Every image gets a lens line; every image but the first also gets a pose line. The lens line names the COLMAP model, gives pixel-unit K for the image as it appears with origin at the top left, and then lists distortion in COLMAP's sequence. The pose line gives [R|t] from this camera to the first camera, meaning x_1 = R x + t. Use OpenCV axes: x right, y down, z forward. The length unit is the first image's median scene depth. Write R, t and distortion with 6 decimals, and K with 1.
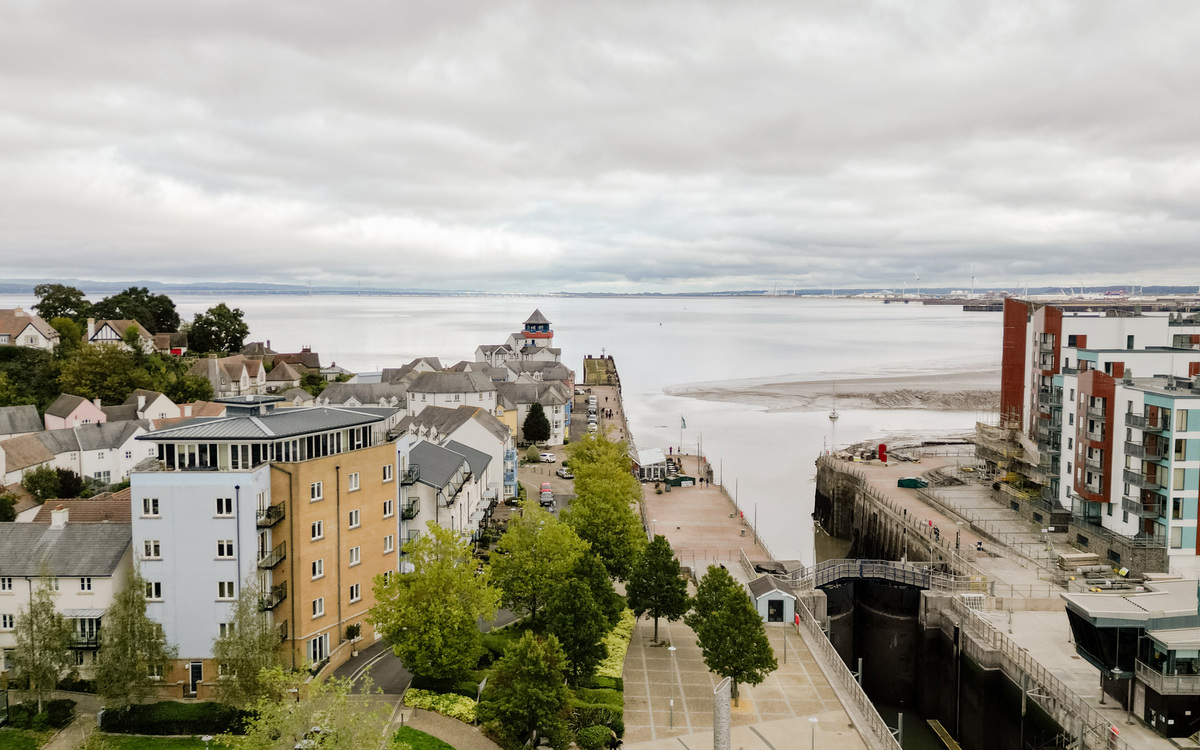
lens RADIAL K [[963.5, 0, 600.0], [0, 963.5, 375.0], [0, 0, 1]] dist [0.091398, 0.000109]
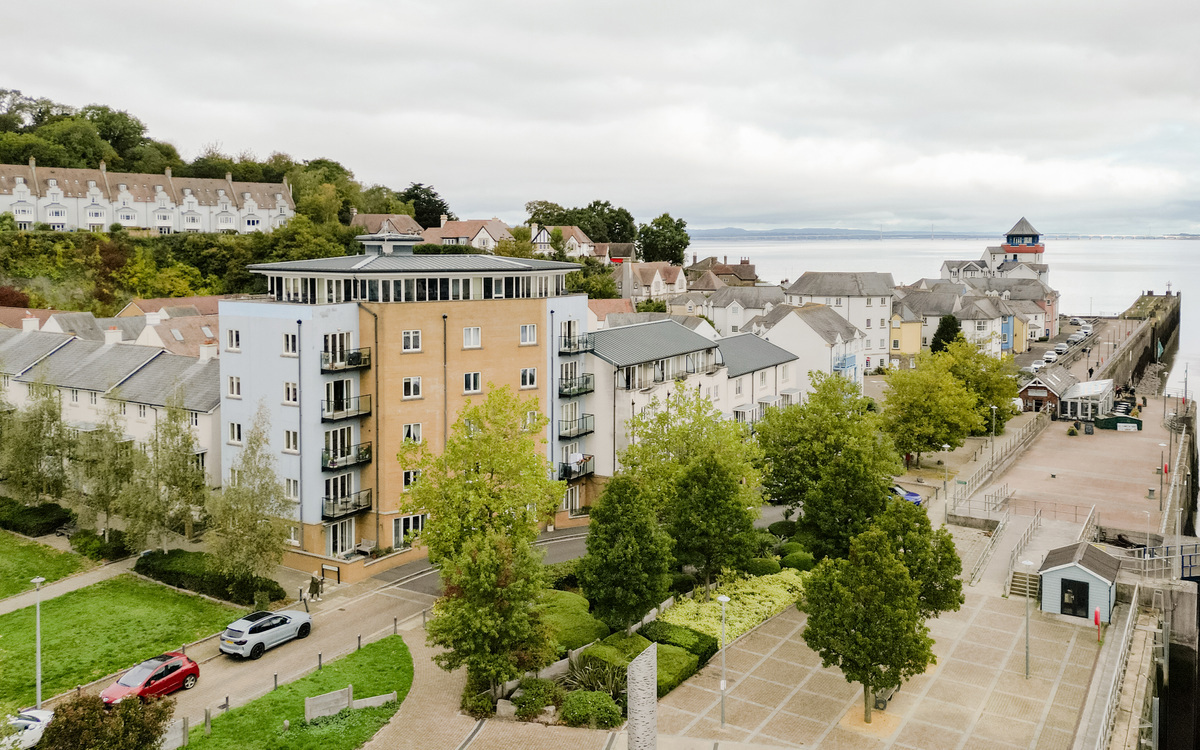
lens RADIAL K [[1008.1, 0, 599.9], [0, 1008.1, 314.3], [0, 0, 1]] dist [0.060773, -0.003418]
pose [[0.855658, 0.037734, -0.516164, 0.124571], [-0.040178, 0.999172, 0.006440, 0.036465], [0.515980, 0.015228, 0.856465, 0.147587]]
